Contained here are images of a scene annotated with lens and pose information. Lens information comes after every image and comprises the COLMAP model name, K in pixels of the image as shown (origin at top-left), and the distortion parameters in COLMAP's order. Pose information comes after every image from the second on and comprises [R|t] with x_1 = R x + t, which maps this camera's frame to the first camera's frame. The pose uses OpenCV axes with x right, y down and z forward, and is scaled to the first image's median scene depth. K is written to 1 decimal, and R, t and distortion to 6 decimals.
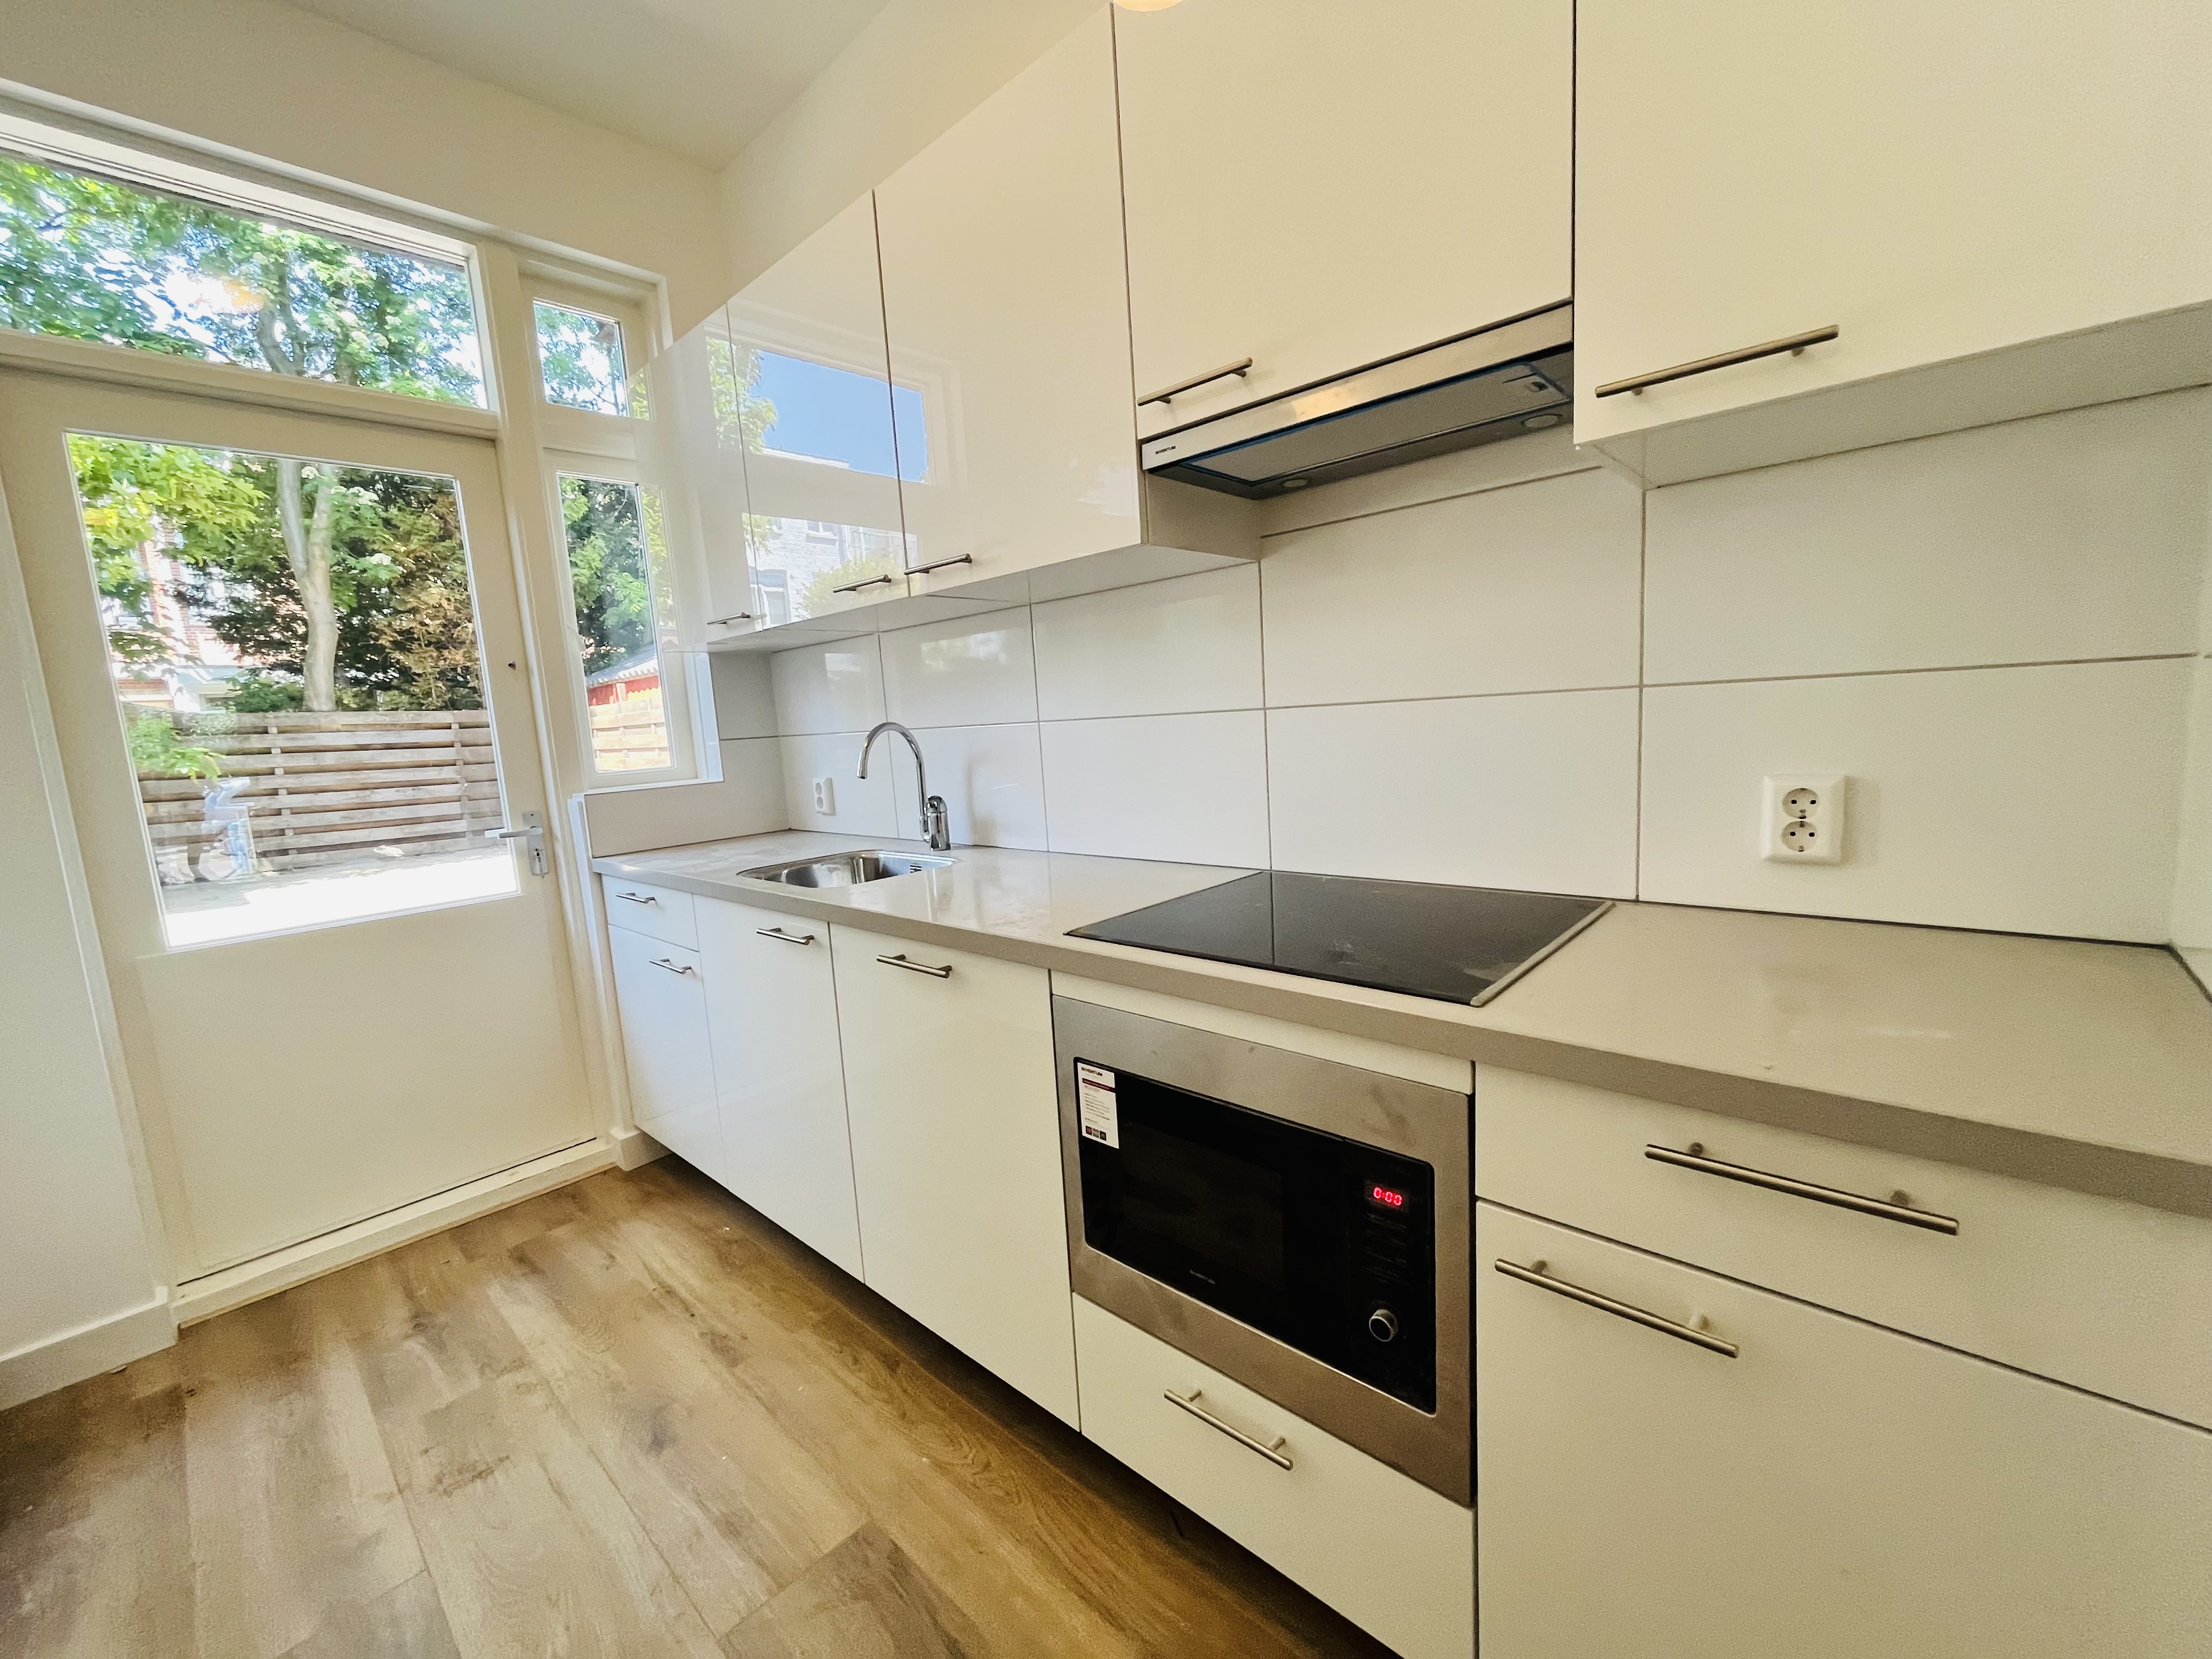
lens RADIAL K [[896.5, 0, 1103.4], [0, 896.5, 839.1], [0, 0, 1]] dist [-0.000468, -0.000503]
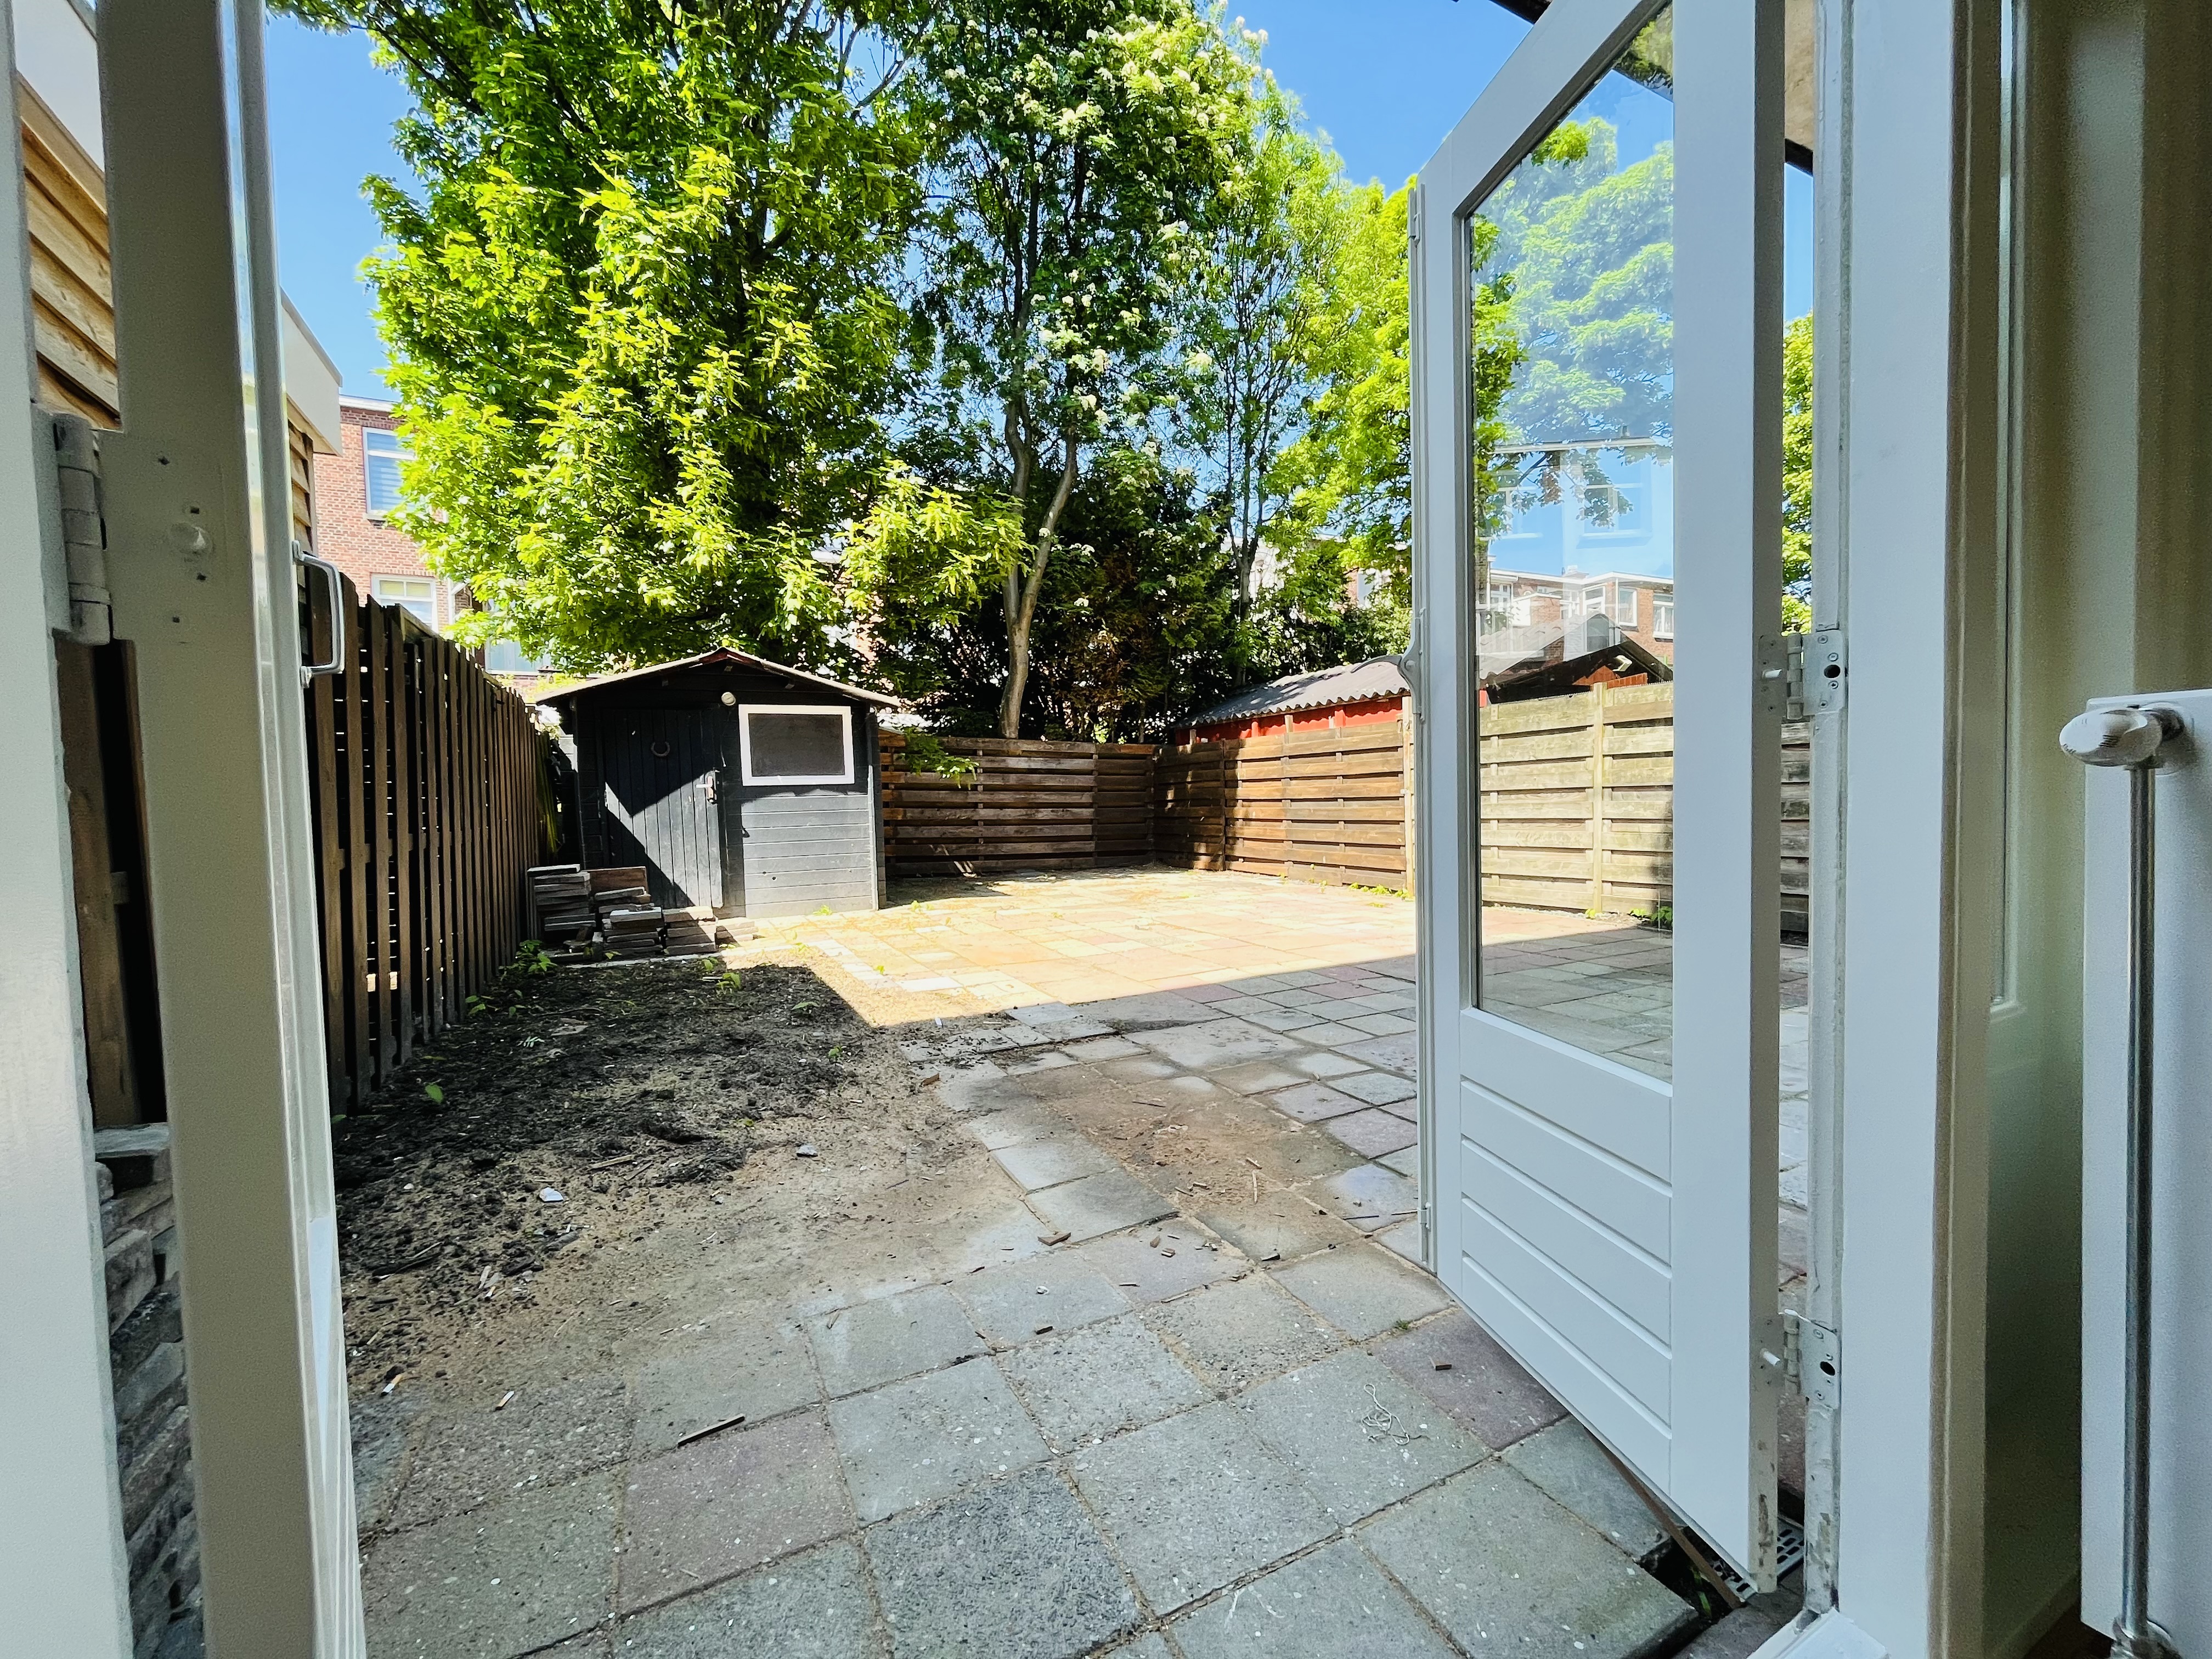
lens RADIAL K [[896.5, 0, 1098.0], [0, 896.5, 837.5], [0, 0, 1]] dist [-0.000468, -0.000503]
pose [[0.937060, 0.050992, -0.345425, -2.121452], [-0.080465, 0.994188, -0.071518, 0.342363], [0.339771, 0.094811, 0.935717, -0.194024]]
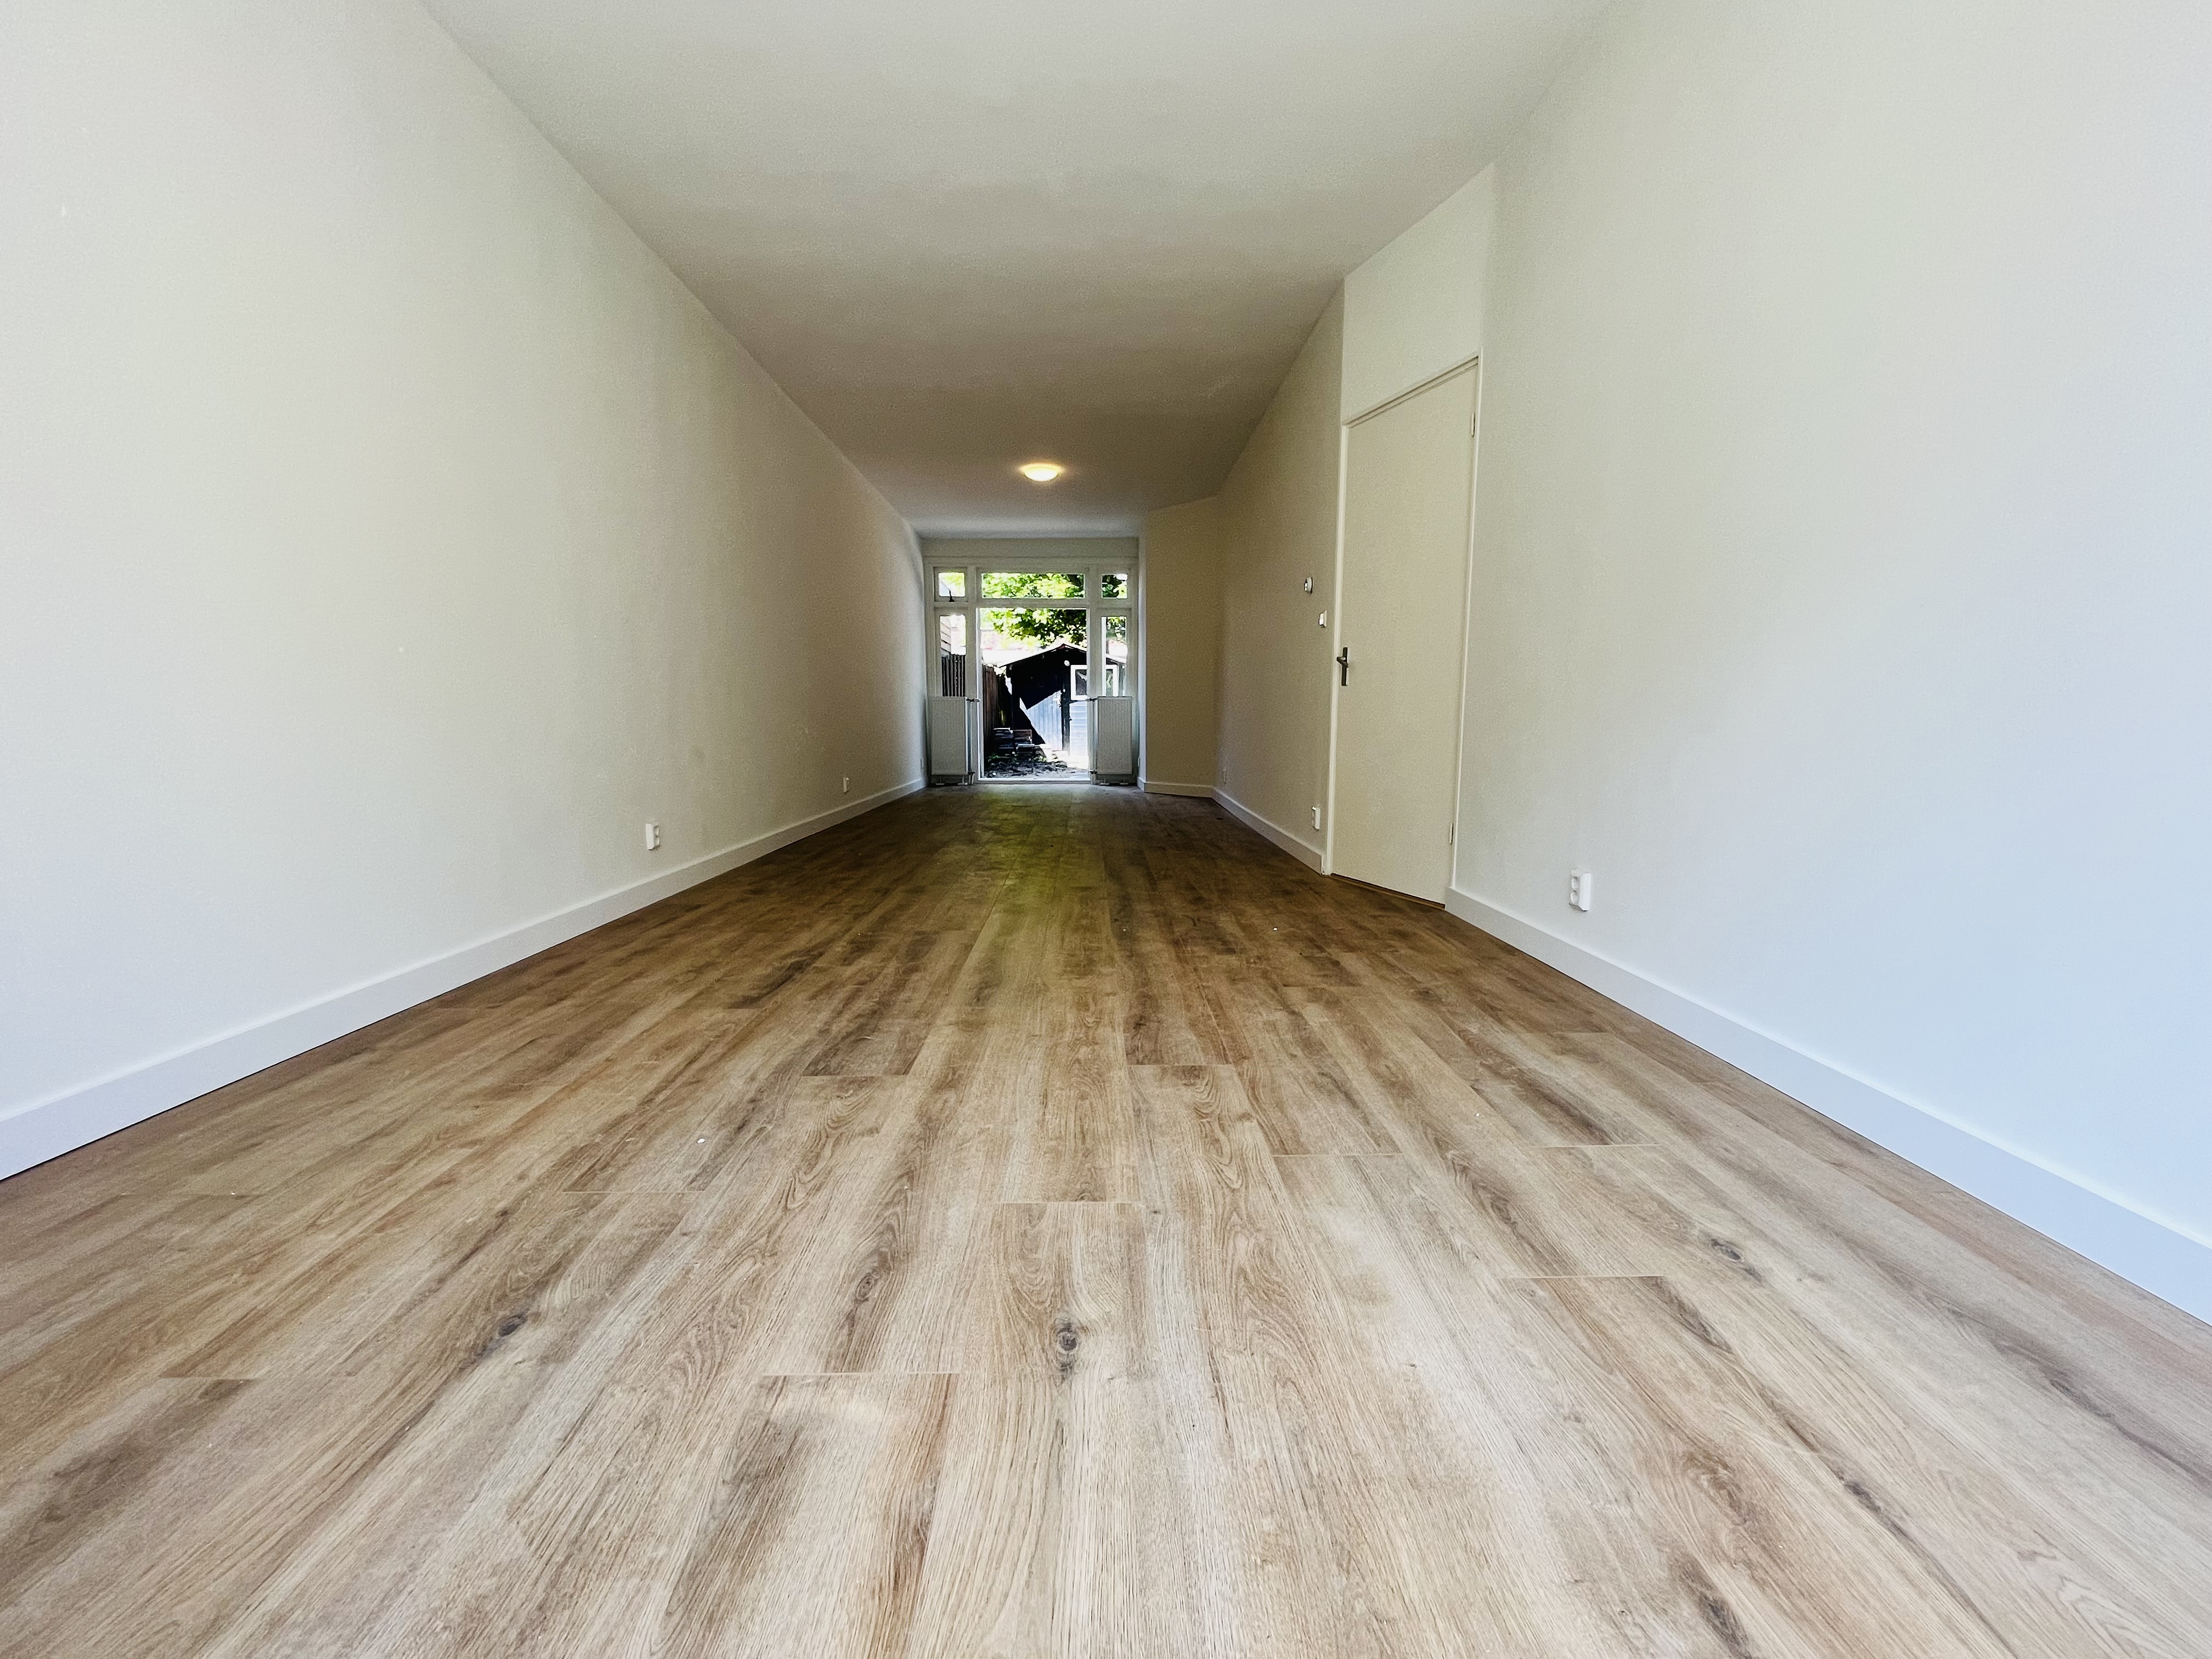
lens RADIAL K [[896.5, 0, 1108.4], [0, 896.5, 827.0], [0, 0, 1]] dist [-0.000468, -0.000503]
pose [[0.679387, 0.172237, -0.713279, 2.942821], [-0.170893, 0.982471, 0.074467, 0.541817], [0.713602, 0.071303, 0.696913, -3.734978]]
